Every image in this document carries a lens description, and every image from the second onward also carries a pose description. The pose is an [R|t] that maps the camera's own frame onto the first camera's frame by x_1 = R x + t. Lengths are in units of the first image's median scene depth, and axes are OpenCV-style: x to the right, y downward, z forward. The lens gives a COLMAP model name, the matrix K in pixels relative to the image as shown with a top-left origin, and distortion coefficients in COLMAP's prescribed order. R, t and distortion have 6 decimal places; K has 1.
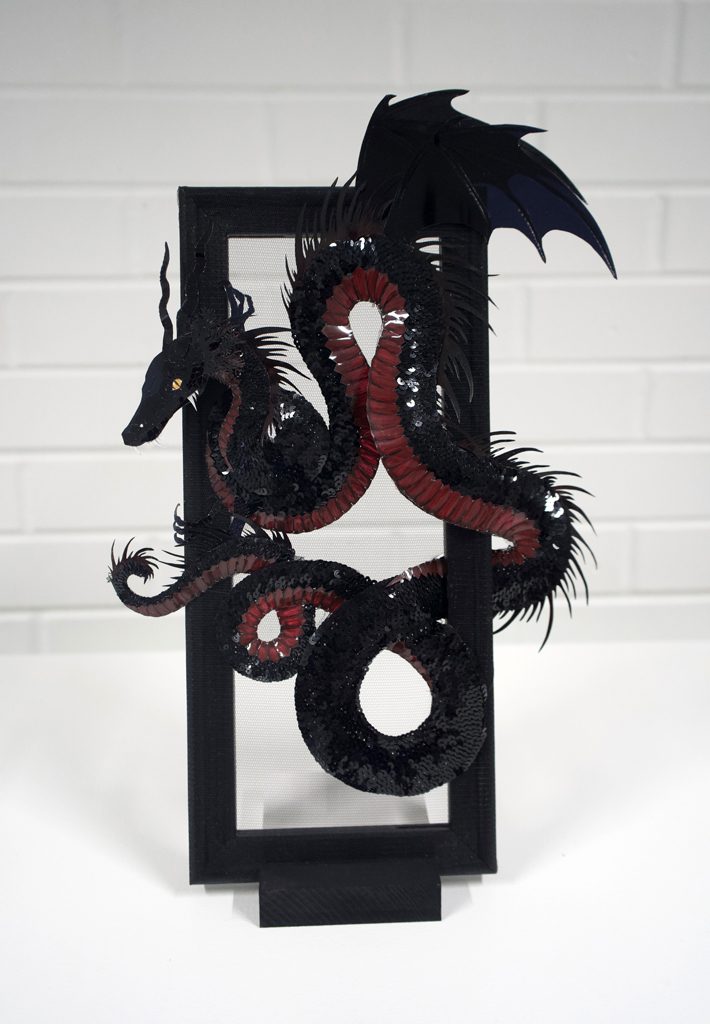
lens RADIAL K [[1020.9, 0, 351.5], [0, 1020.9, 510.2], [0, 0, 1]] dist [-0.007739, 0.000000]
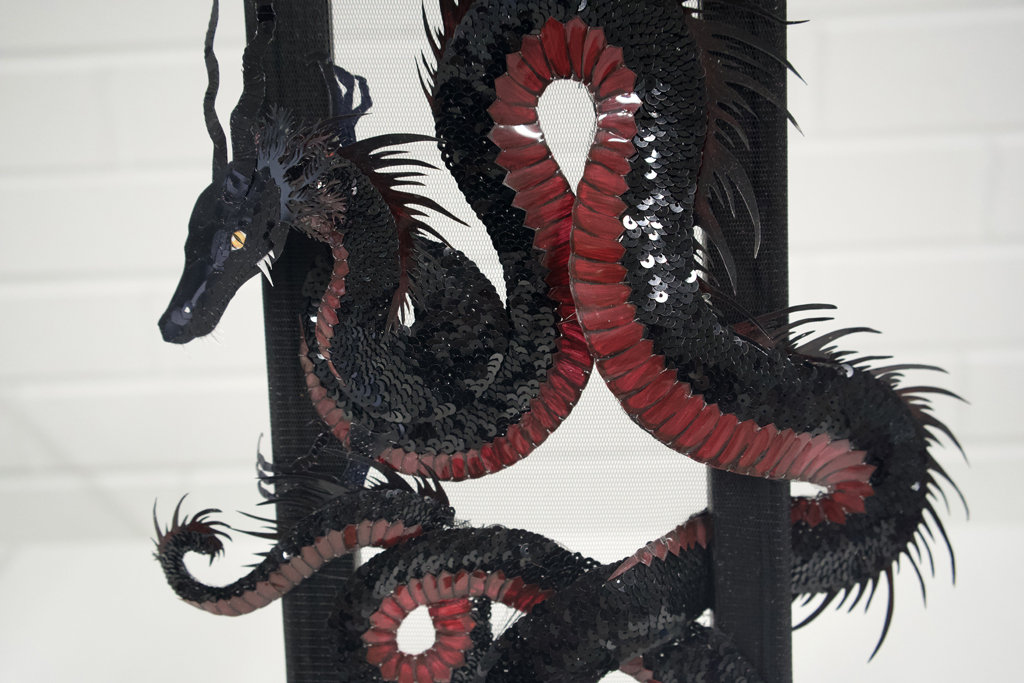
lens RADIAL K [[991.0, 0, 517.1], [0, 991.0, 342.7], [0, 0, 1]] dist [0.006052, 0.000000]
pose [[0.995719, -0.013313, -0.091470, 0.035312], [0.021653, 0.995633, 0.090810, -0.109998], [0.089861, -0.092402, 0.991659, 0.439885]]
